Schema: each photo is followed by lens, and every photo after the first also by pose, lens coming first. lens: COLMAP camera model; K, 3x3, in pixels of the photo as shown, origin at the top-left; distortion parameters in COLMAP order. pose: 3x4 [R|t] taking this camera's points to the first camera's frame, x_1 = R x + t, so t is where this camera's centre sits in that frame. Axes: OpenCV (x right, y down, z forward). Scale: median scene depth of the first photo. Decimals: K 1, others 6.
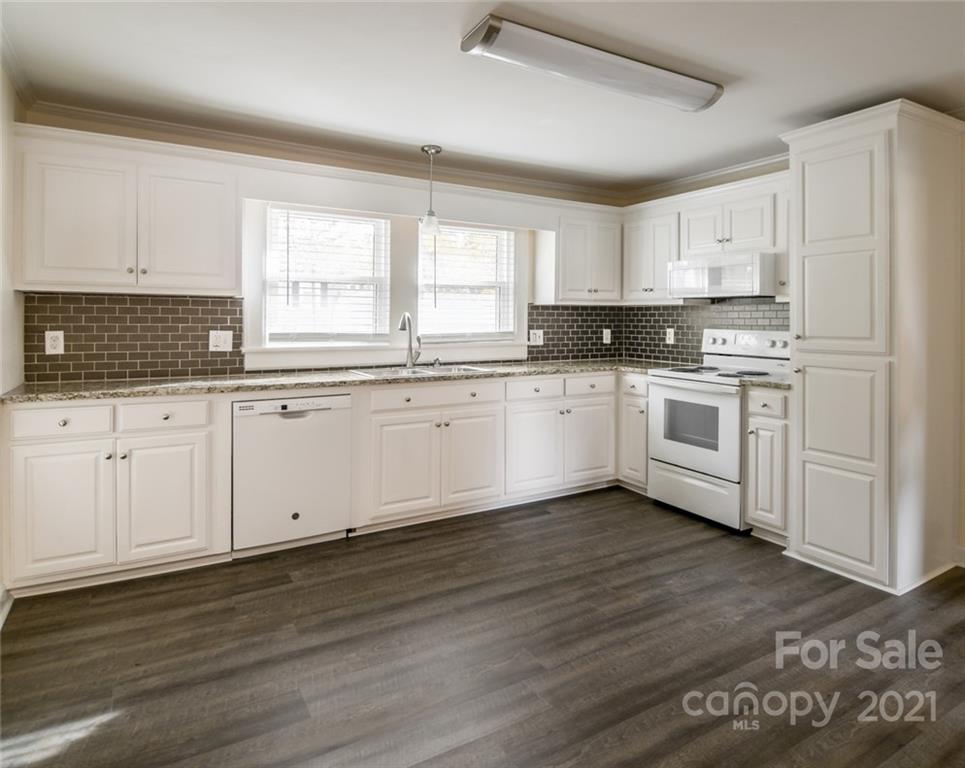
lens RADIAL K [[603.4, 0, 523.2], [0, 603.4, 319.6], [0, 0, 1]] dist [-0.000288, -0.010167]
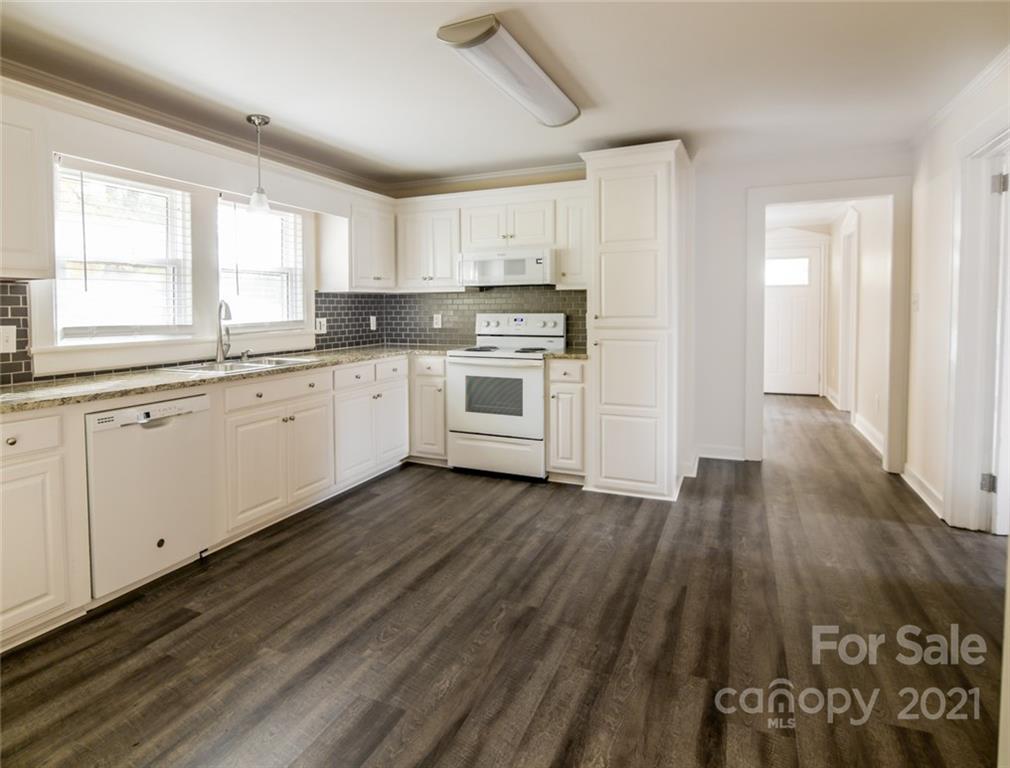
lens RADIAL K [[602.9, 0, 450.3], [0, 602.9, 330.0], [0, 0, 1]] dist [-0.000761, -0.009085]
pose [[0.851712, -0.031904, 0.523038, -0.413066], [0.014446, 0.999195, 0.037424, 0.004083], [-0.523811, -0.024318, 0.851487, 0.075107]]
